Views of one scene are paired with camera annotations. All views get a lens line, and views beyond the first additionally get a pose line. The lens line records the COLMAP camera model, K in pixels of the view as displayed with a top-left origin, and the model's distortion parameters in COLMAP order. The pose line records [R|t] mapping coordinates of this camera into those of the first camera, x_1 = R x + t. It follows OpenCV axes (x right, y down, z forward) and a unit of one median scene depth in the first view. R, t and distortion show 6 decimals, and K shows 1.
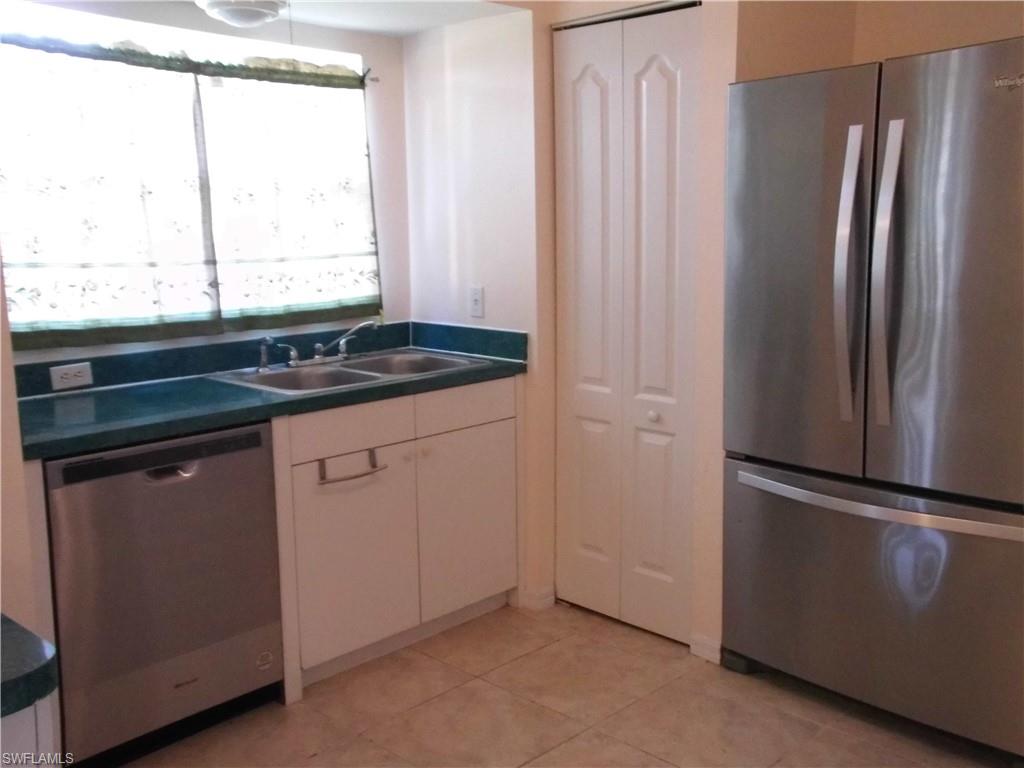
lens RADIAL K [[990.9, 0, 512.0], [0, 990.9, 384.0], [0, 0, 1]] dist [0.009797, 0.017015]
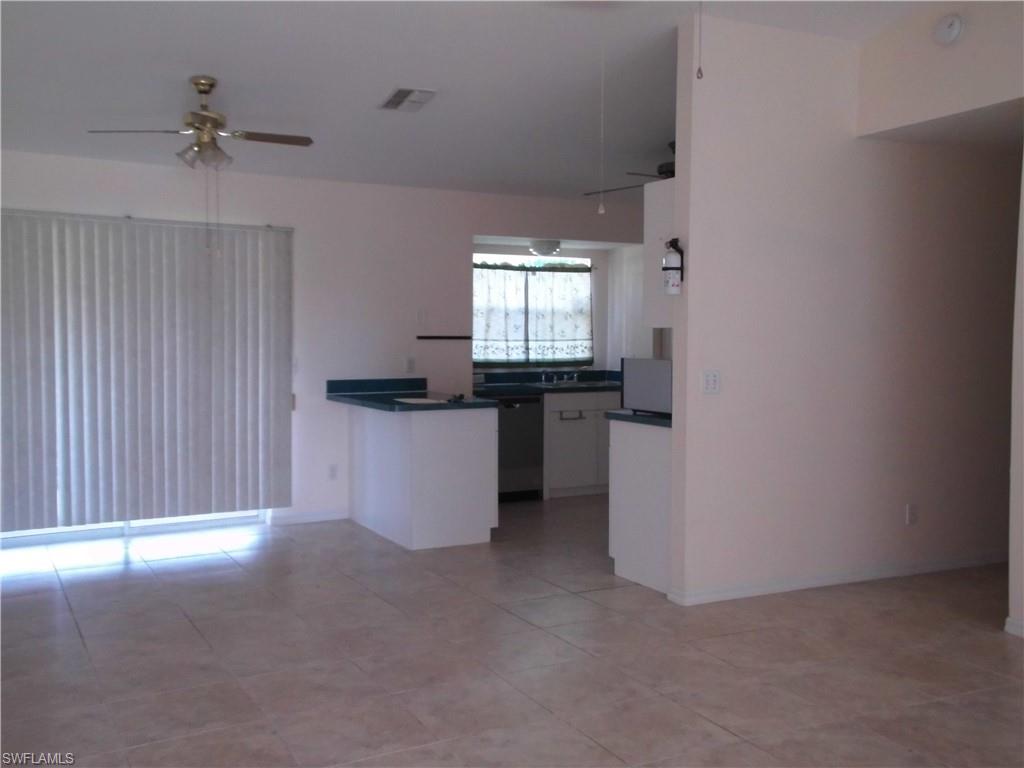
lens RADIAL K [[990.9, 0, 512.0], [0, 990.9, 384.0], [0, 0, 1]] dist [0.009797, 0.017015]
pose [[0.961011, 0.045941, -0.272668, 0.358937], [-0.069908, 0.994433, -0.078839, 0.190373], [0.267528, 0.094827, 0.958873, -1.431789]]
